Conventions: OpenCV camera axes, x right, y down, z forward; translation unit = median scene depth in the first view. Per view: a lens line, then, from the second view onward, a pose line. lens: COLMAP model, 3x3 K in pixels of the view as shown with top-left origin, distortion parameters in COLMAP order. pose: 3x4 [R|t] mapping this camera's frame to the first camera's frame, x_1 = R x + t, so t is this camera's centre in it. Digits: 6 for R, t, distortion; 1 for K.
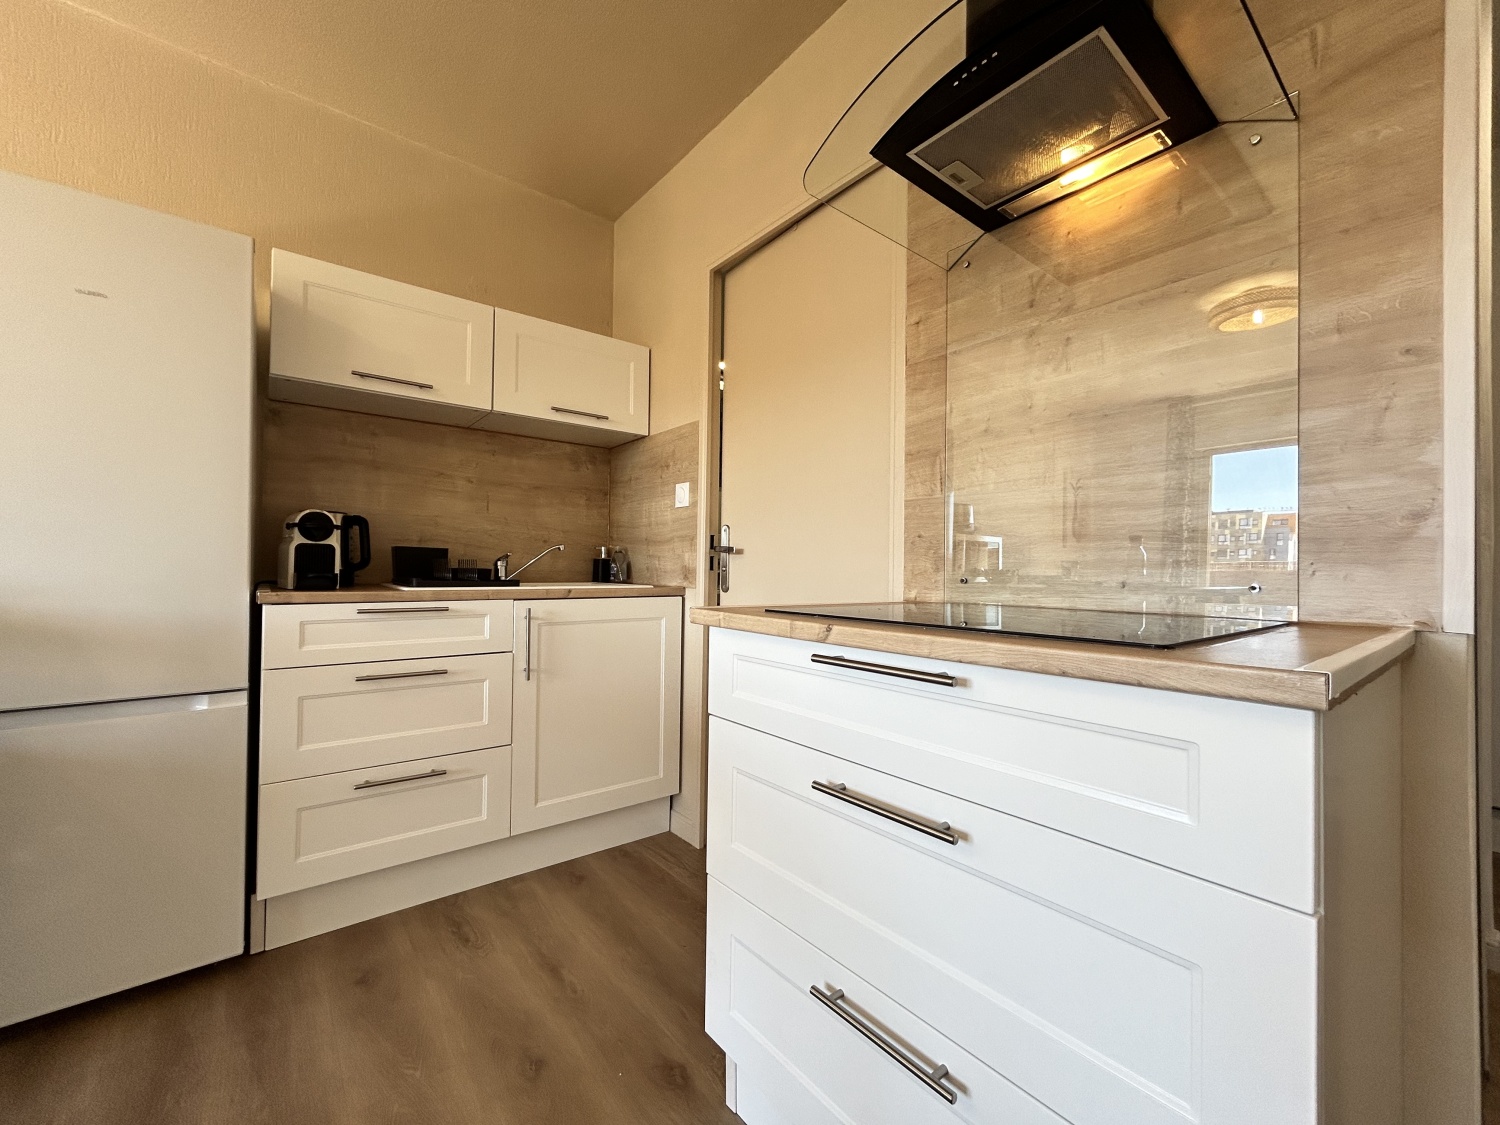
lens RADIAL K [[608.7, 0, 747.9], [0, 608.7, 561.8], [0, 0, 1]] dist [-0.002155, 0.001449]
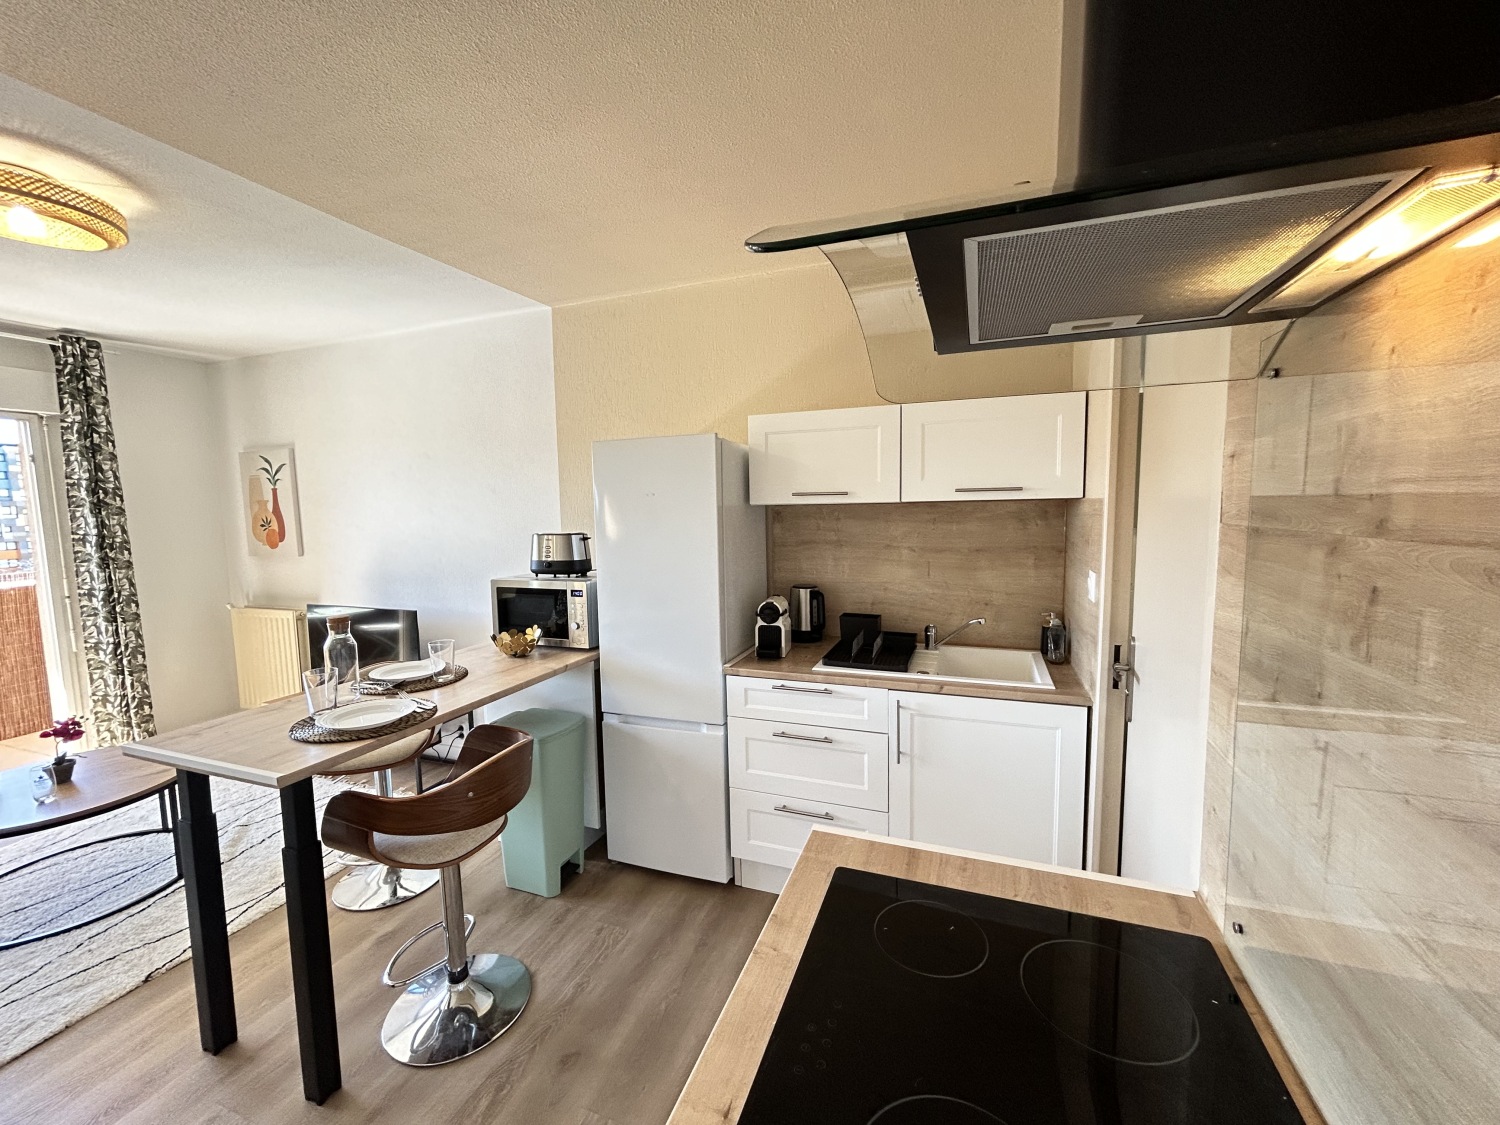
lens RADIAL K [[607.0, 0, 746.9], [0, 607.0, 565.2], [0, 0, 1]] dist [-0.000286, -0.000400]
pose [[0.510368, 0.064630, -0.857524, 0.357406], [0.038040, 0.994499, 0.097593, -0.238783], [0.859114, -0.082429, 0.505102, 0.196319]]
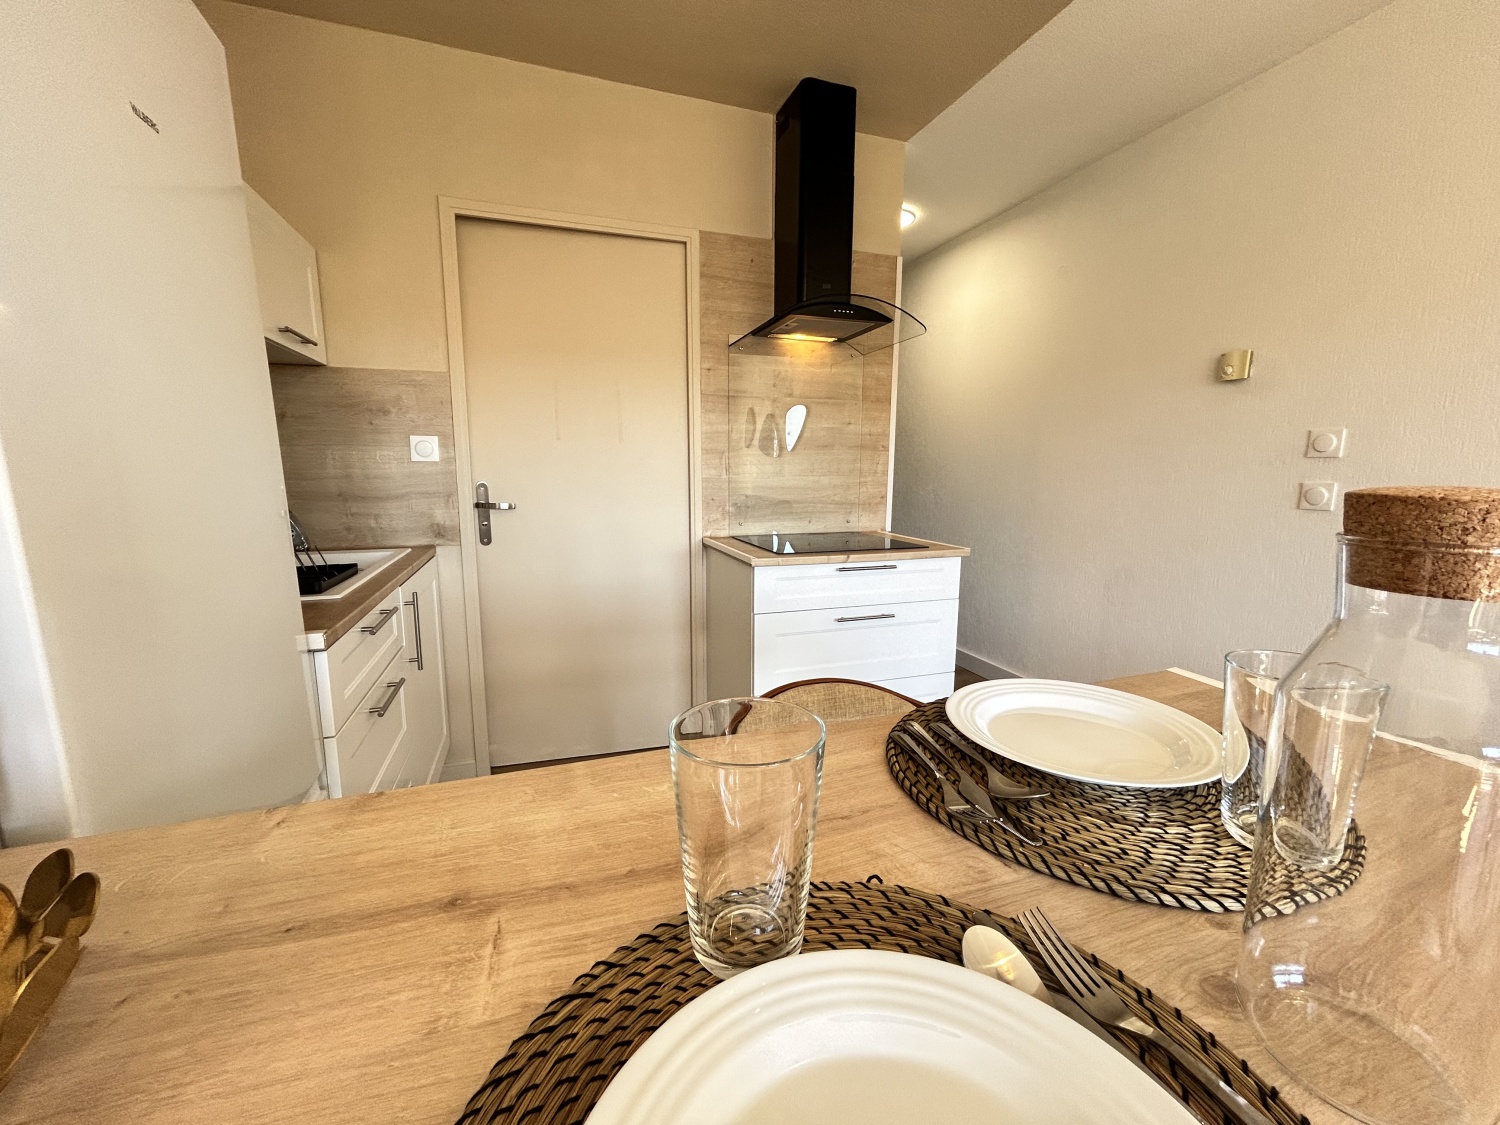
lens RADIAL K [[608.7, 0, 747.9], [0, 608.7, 561.8], [0, 0, 1]] dist [-0.002155, 0.001449]
pose [[0.338529, -0.155762, 0.927974, -0.856659], [-0.012553, 0.985368, 0.169975, -0.105822], [-0.940872, -0.069191, 0.331620, 0.209336]]
